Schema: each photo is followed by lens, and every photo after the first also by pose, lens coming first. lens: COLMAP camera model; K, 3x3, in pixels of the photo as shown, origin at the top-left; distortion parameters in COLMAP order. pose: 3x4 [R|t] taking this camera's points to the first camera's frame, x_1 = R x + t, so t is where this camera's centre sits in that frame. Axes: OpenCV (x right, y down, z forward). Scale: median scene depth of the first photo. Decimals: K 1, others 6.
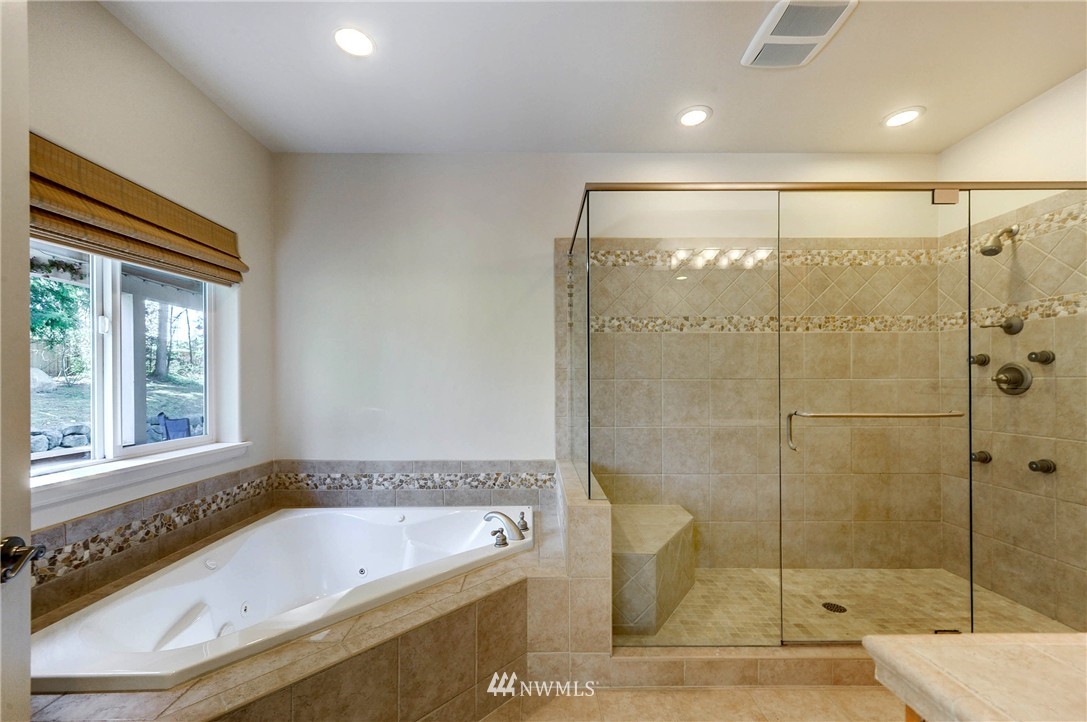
lens RADIAL K [[438.5, 0, 542.7], [0, 438.5, 385.6], [0, 0, 1]] dist [0.008706, -0.000228]
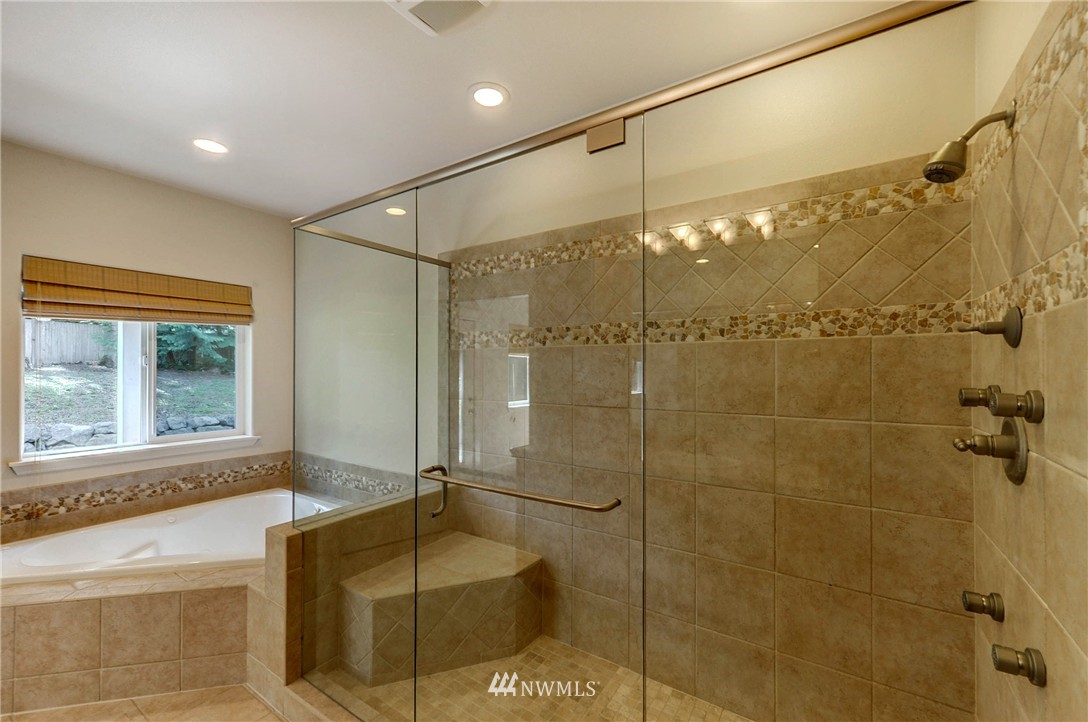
lens RADIAL K [[452.6, 0, 543.7], [0, 452.6, 374.0], [0, 0, 1]] dist [0.009320, -0.000197]
pose [[0.822858, 0.009823, -0.568163, 0.797170], [-0.010361, 0.999944, 0.002282, -0.072298], [0.568153, 0.004008, 0.822913, 0.302372]]
